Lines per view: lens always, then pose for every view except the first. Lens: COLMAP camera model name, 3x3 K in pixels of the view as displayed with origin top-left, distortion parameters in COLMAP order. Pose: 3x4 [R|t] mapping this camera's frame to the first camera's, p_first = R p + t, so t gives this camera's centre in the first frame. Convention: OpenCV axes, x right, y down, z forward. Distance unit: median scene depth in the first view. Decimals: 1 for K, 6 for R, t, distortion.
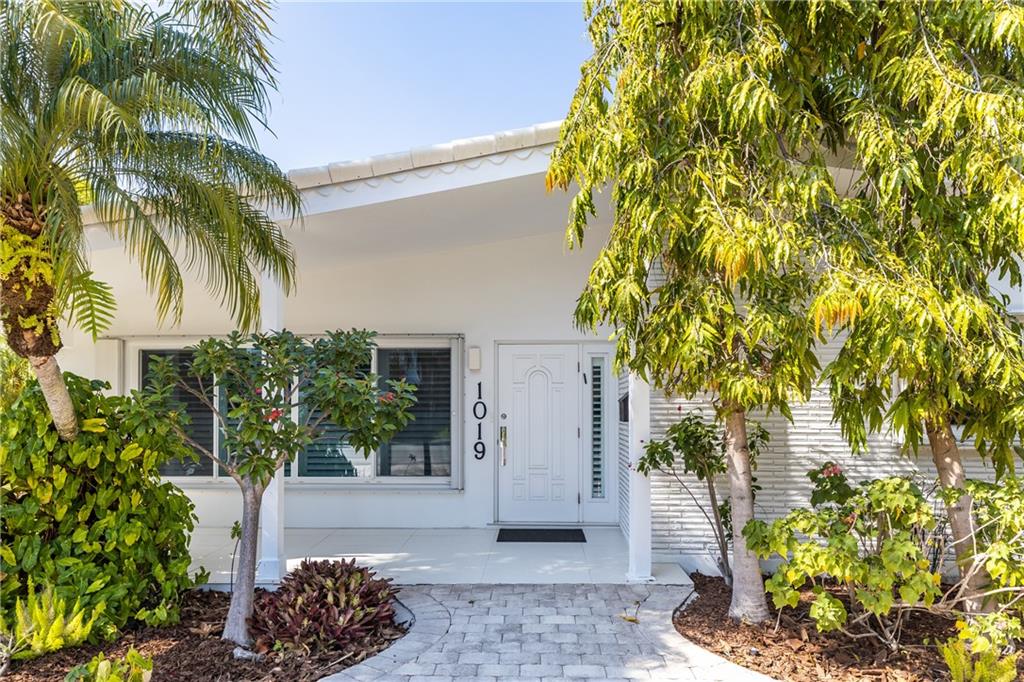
lens RADIAL K [[686.6, 0, 508.2], [0, 686.6, 408.0], [0, 0, 1]] dist [-0.002532, -0.002163]
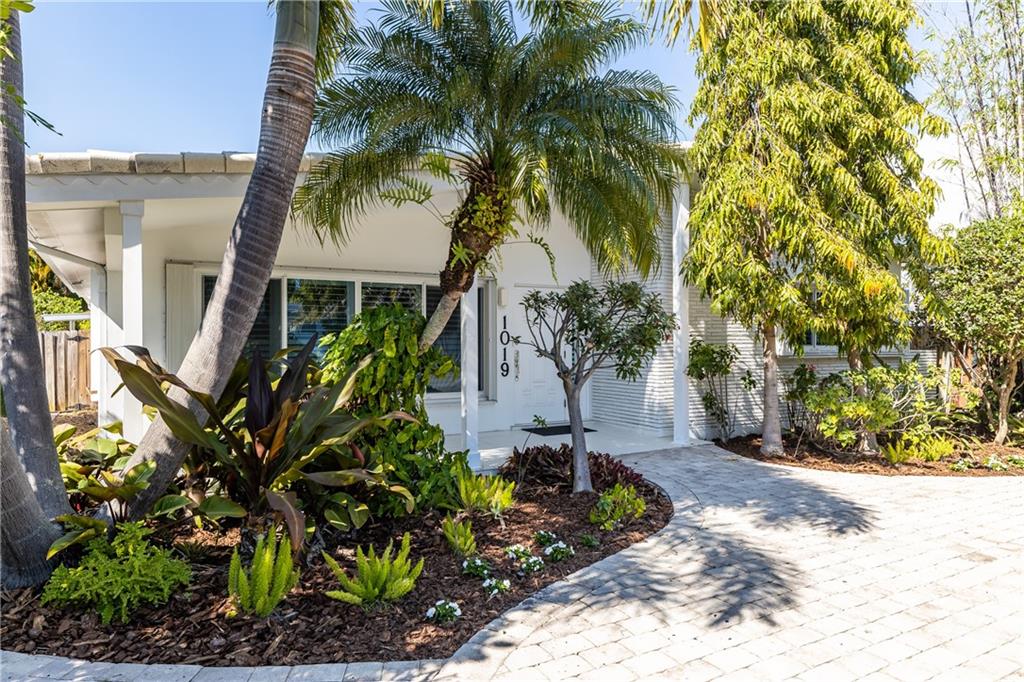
lens RADIAL K [[679.0, 0, 512.0], [0, 679.0, 341.0], [0, 0, 1]] dist [0.003296, 0.000436]
pose [[0.857581, 0.002509, 0.514343, -0.998066], [-0.003012, 0.999995, 0.000145, 0.013222], [-0.514341, -0.001673, 0.857584, -0.122162]]
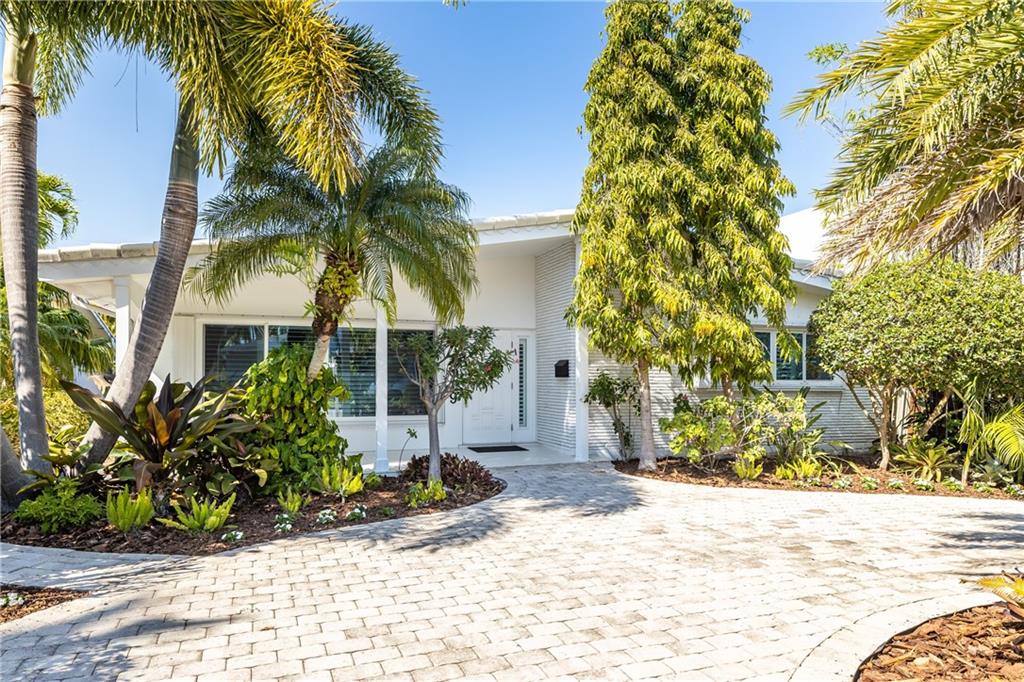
lens RADIAL K [[667.3, 0, 512.7], [0, 667.3, 371.9], [0, 0, 1]] dist [-0.005786, -0.004549]
pose [[0.926495, 0.007119, 0.376239, -0.709559], [-0.003504, 0.999941, -0.010293, 0.028411], [-0.376290, 0.008218, 0.926466, -0.643541]]
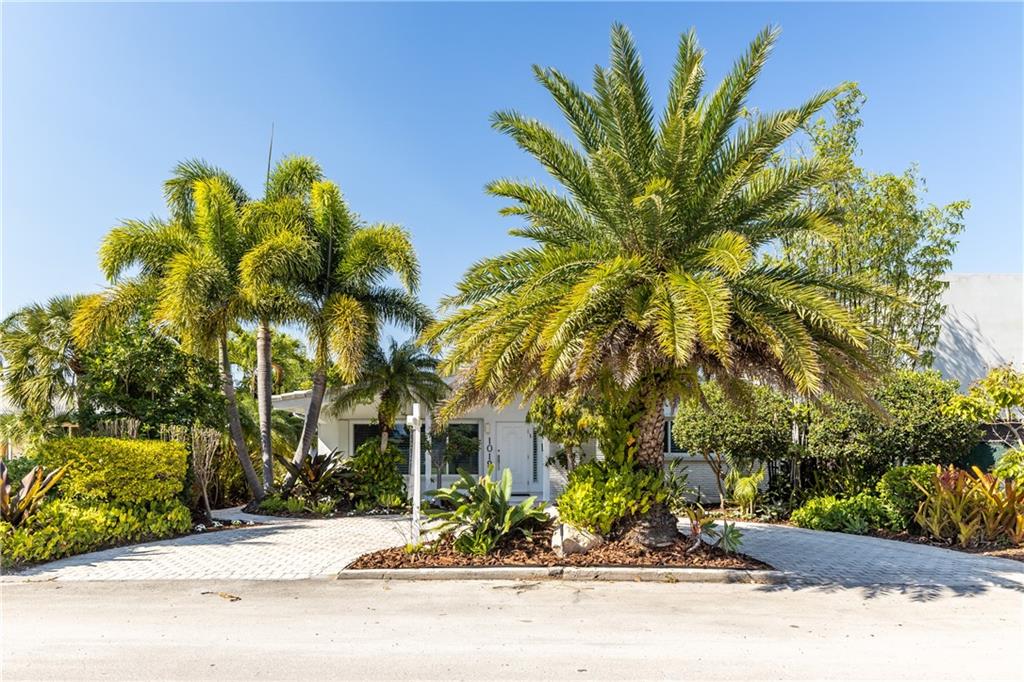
lens RADIAL K [[686.6, 0, 508.2], [0, 686.6, 408.0], [0, 0, 1]] dist [-0.002532, -0.002163]
pose [[0.998148, 0.003678, 0.060727, -0.188238], [0.000389, 0.997765, -0.066819, 0.035661], [-0.060837, 0.066719, 0.995915, -2.290720]]
